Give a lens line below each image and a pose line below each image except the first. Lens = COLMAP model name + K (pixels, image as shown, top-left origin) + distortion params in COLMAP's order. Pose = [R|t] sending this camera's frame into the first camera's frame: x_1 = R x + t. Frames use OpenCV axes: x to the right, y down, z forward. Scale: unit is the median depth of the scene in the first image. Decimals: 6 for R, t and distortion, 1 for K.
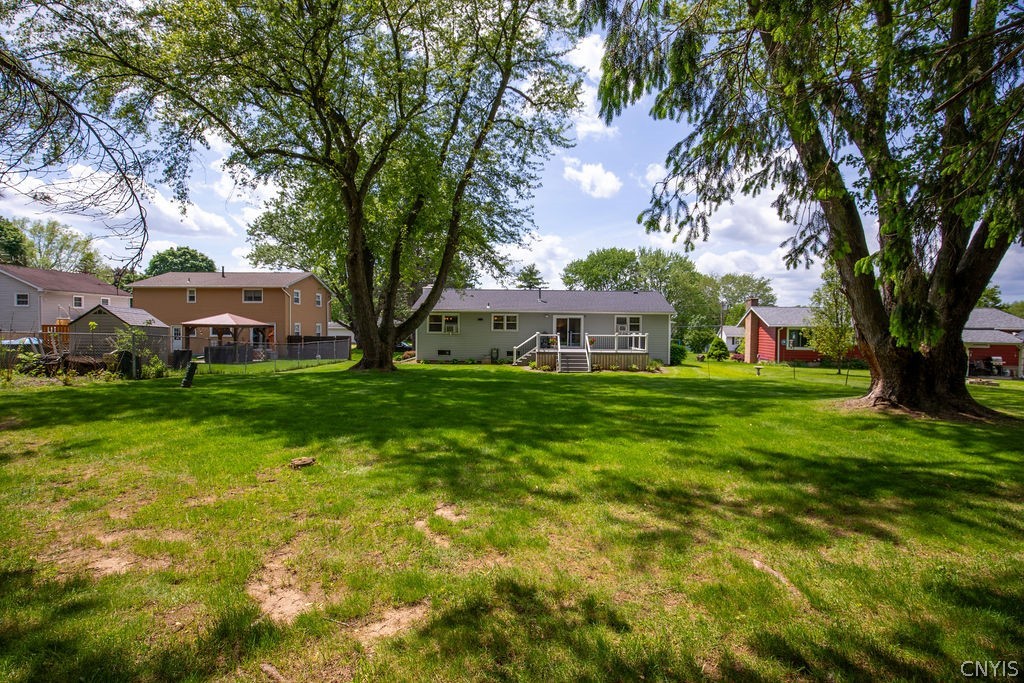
lens RADIAL K [[456.4, 0, 512.0], [0, 456.4, 341.5], [0, 0, 1]] dist [-0.020950, -0.000074]
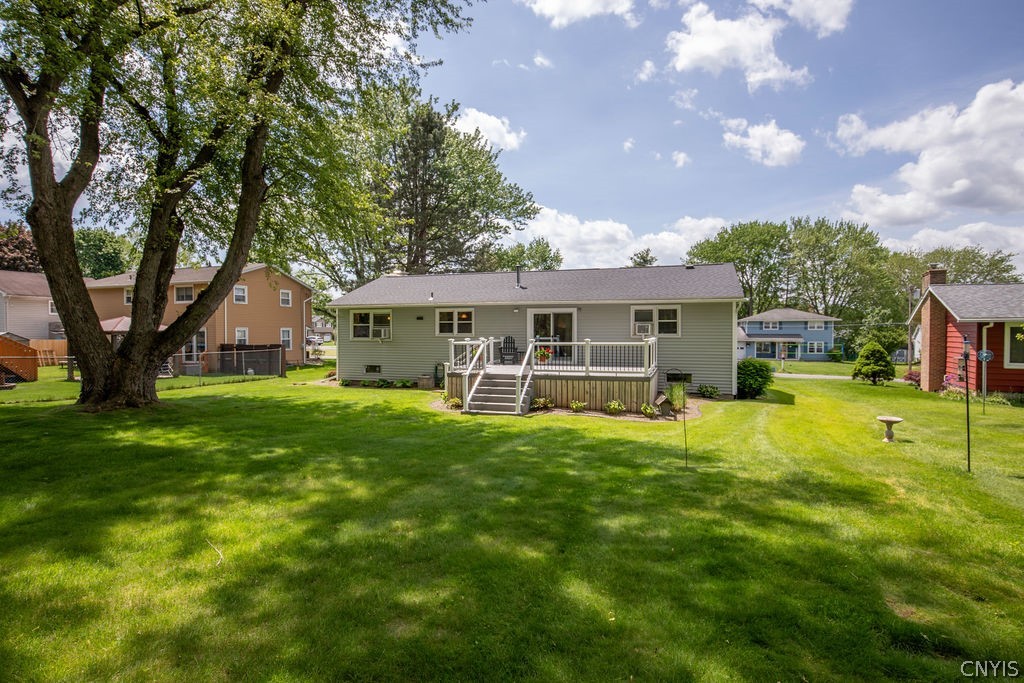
lens RADIAL K [[517.5, 0, 512.0], [0, 517.5, 341.5], [0, 0, 1]] dist [-0.004120, -0.000856]
pose [[0.964946, -0.007026, -0.262353, 0.243302], [0.004431, 0.999935, -0.010482, -0.007303], [0.262410, 0.008952, 0.964915, 0.328192]]
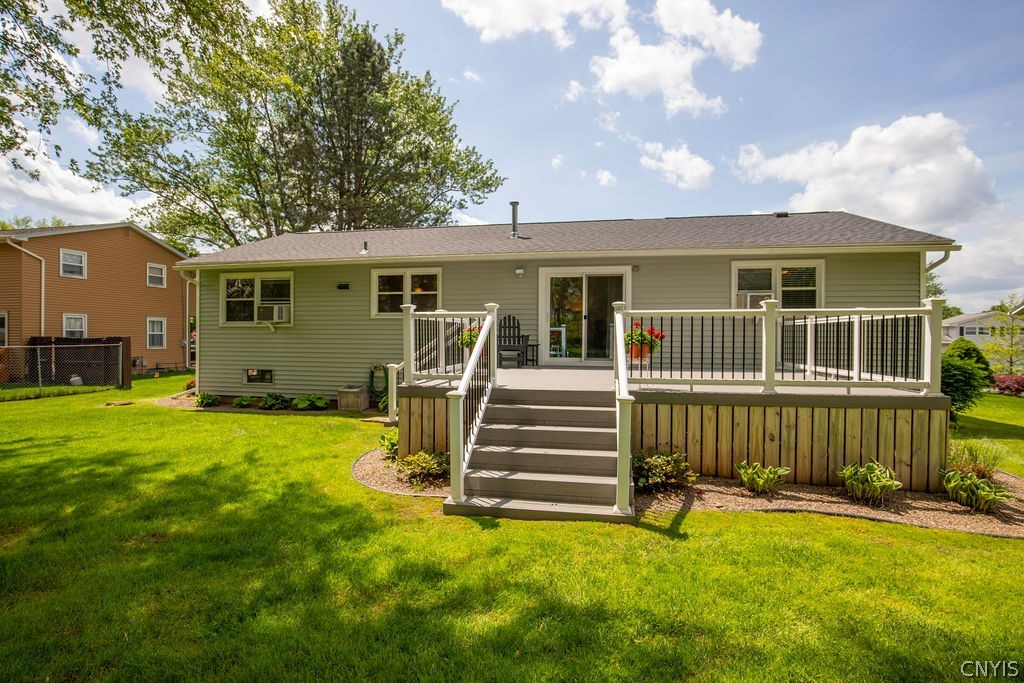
lens RADIAL K [[507.4, 0, 512.0], [0, 507.4, 341.5], [0, 0, 1]] dist [-0.018984, -0.000385]
pose [[0.989648, -0.005453, -0.143411, 0.120247], [0.002585, 0.999793, -0.020180, 0.003984], [0.143491, 0.019600, 0.989458, 0.612996]]
